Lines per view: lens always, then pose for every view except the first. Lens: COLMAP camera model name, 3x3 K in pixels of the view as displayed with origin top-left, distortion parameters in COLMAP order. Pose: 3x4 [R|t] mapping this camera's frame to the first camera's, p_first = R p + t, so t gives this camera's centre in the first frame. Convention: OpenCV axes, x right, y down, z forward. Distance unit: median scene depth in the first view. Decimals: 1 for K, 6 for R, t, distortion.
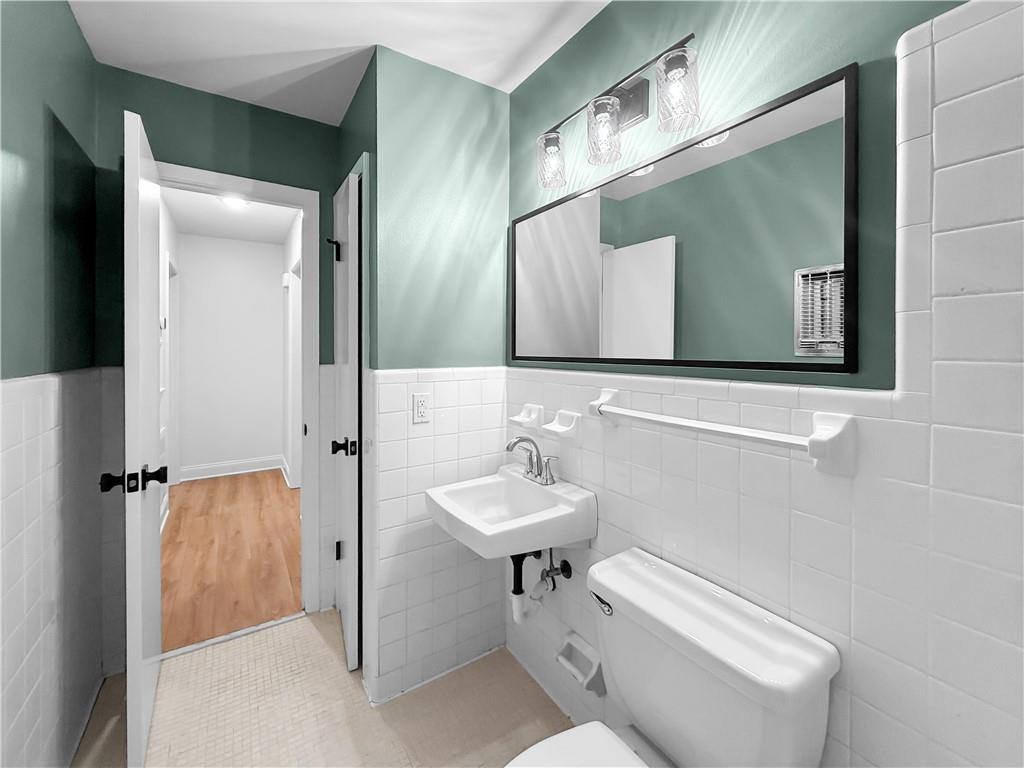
lens RADIAL K [[427.6, 0, 512.0], [0, 427.6, 384.0], [0, 0, 1]] dist [0.000155, -0.000028]
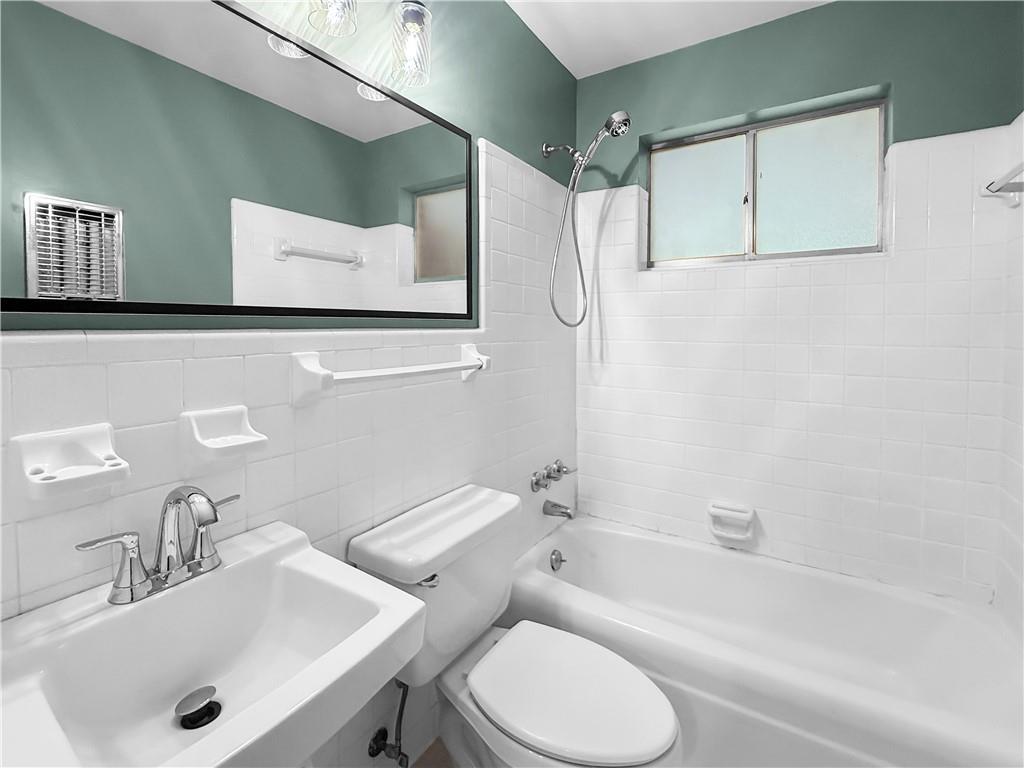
lens RADIAL K [[472.7, 0, 512.0], [0, 472.7, 384.0], [0, 0, 1]] dist [0.002937, 0.000252]
pose [[-0.432984, -0.105324, 0.895227, -0.891486], [0.077635, 0.985102, 0.153446, -0.043357], [-0.898052, 0.135941, -0.418356, 1.494703]]
